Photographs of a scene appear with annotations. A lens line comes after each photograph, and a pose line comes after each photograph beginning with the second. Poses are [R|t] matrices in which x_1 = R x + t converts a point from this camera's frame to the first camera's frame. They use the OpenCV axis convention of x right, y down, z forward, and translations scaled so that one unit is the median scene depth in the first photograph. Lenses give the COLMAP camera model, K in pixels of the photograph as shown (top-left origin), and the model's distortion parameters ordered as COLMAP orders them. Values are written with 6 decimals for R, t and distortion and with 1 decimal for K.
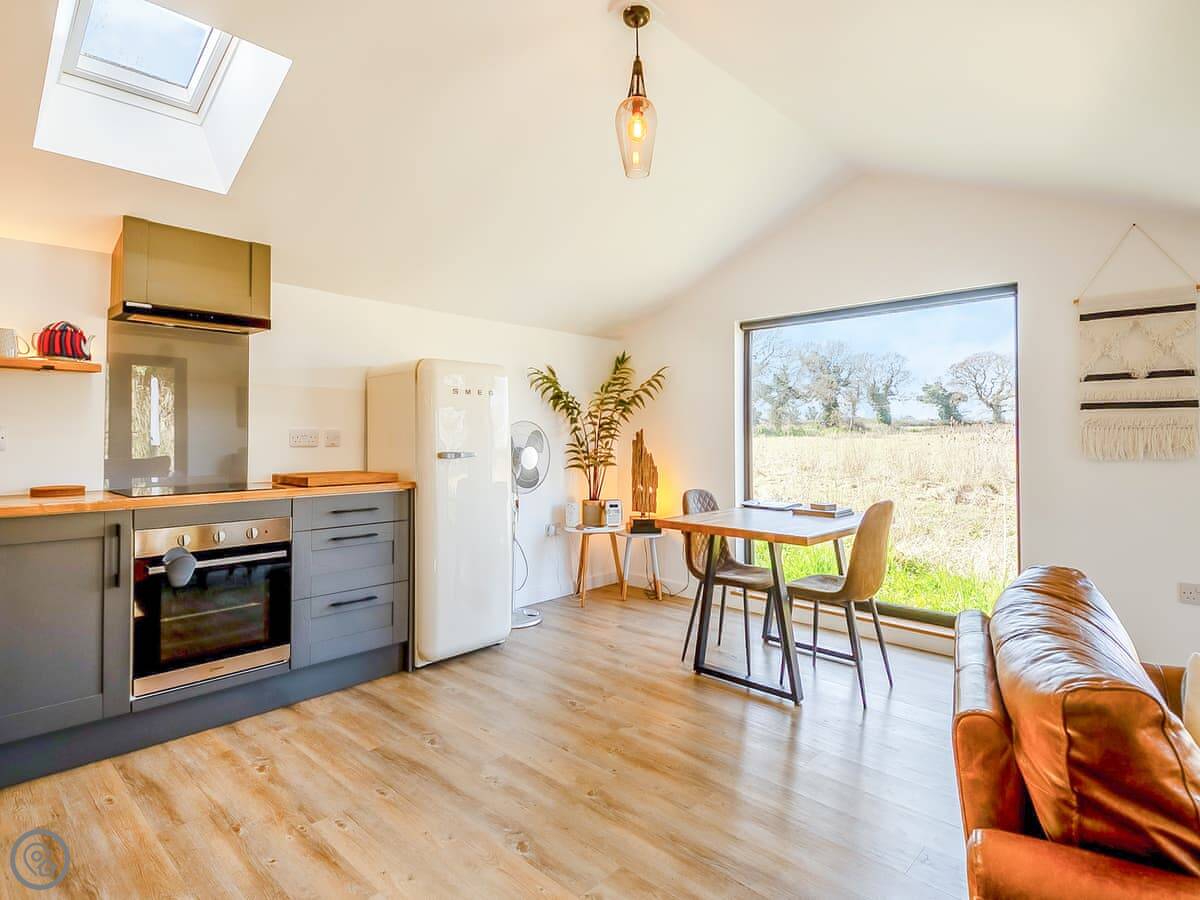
lens RADIAL K [[644.9, 0, 610.2], [0, 644.9, 430.1], [0, 0, 1]] dist [0.063009, -0.045249]
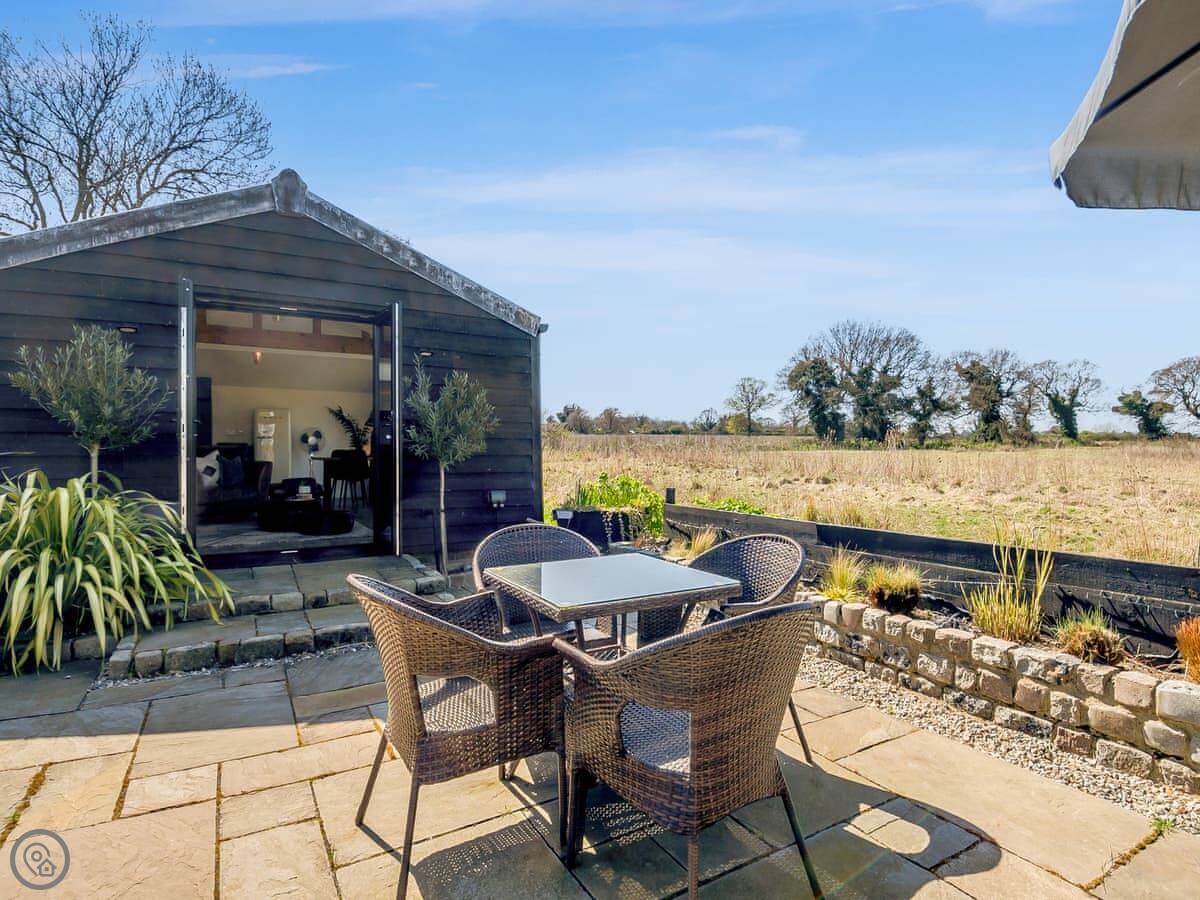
lens RADIAL K [[631.4, 0, 618.5], [0, 631.4, 456.8], [0, 0, 1]] dist [0.037164, -0.041202]
pose [[0.962309, 0.005798, -0.271897, 2.792732], [-0.000812, 0.999830, 0.018446, 0.091546], [0.271958, -0.017530, 0.962150, -1.895696]]
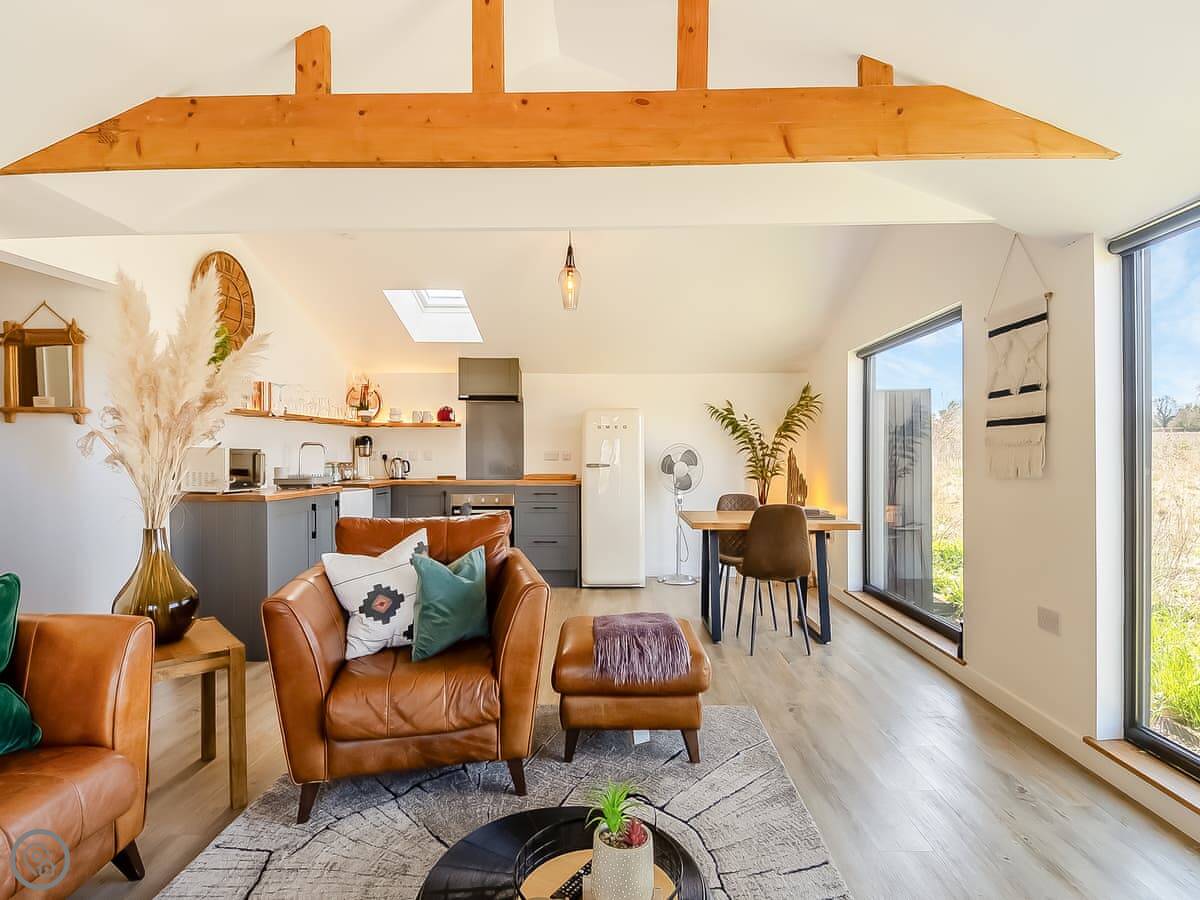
lens RADIAL K [[631.4, 0, 618.5], [0, 631.4, 456.8], [0, 0, 1]] dist [0.037164, -0.041202]
pose [[0.676332, 0.002349, -0.736593, 1.202323], [0.007734, 0.999917, 0.010290, -0.000120], [0.736557, -0.012656, 0.676258, -0.080926]]
